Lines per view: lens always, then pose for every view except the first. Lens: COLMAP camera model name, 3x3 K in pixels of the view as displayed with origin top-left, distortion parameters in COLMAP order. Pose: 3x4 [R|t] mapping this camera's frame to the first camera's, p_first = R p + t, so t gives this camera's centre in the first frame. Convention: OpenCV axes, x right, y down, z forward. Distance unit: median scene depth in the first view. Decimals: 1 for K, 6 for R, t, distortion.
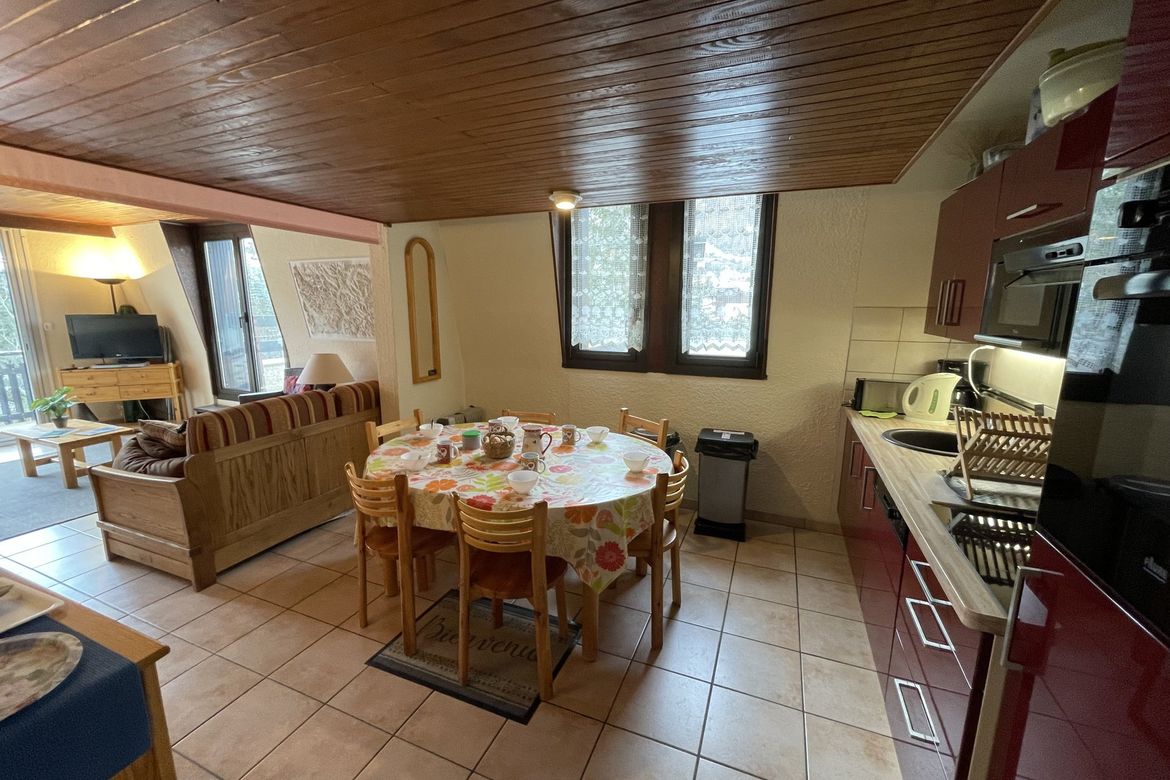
lens RADIAL K [[468.2, 0, 585.0], [0, 468.2, 390.0], [0, 0, 1]] dist [0.000603, -0.000143]
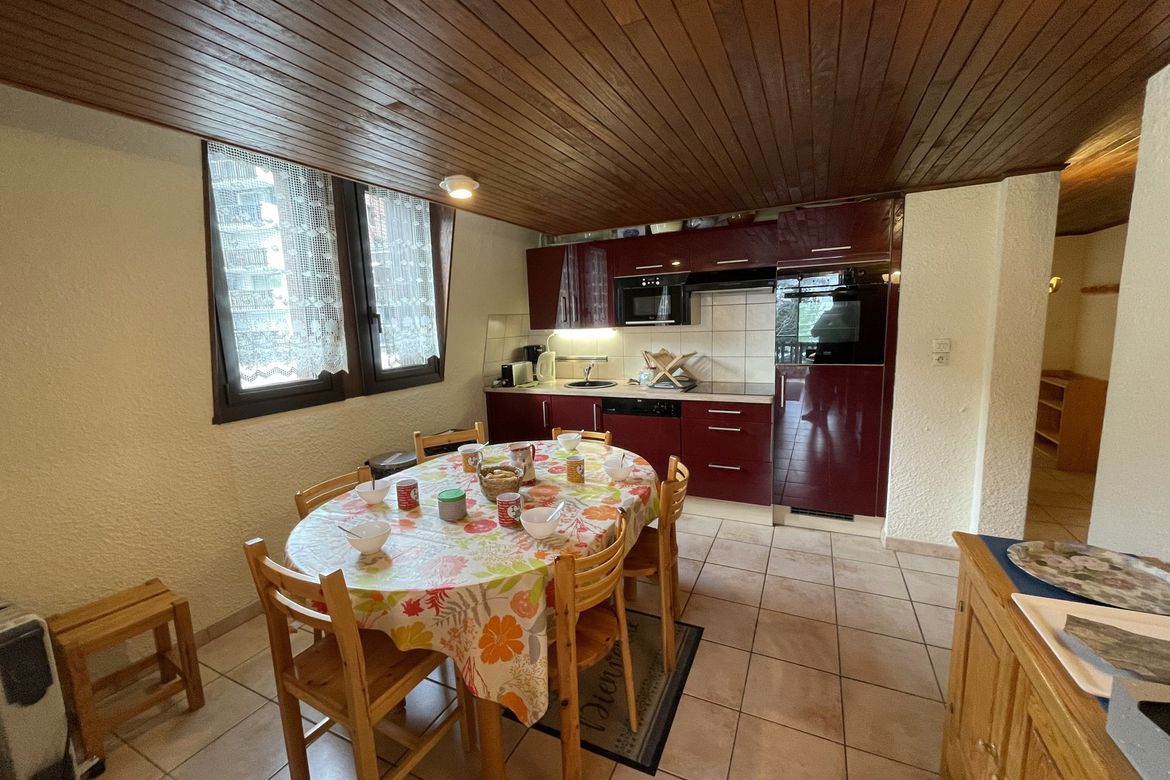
lens RADIAL K [[468.2, 0, 585.0], [0, 468.2, 390.0], [0, 0, 1]] dist [0.000603, -0.000143]
pose [[0.053183, -0.152498, 0.986872, -1.268360], [0.213272, 0.967202, 0.137965, -0.152575], [-0.975544, 0.203135, 0.083962, 1.050700]]
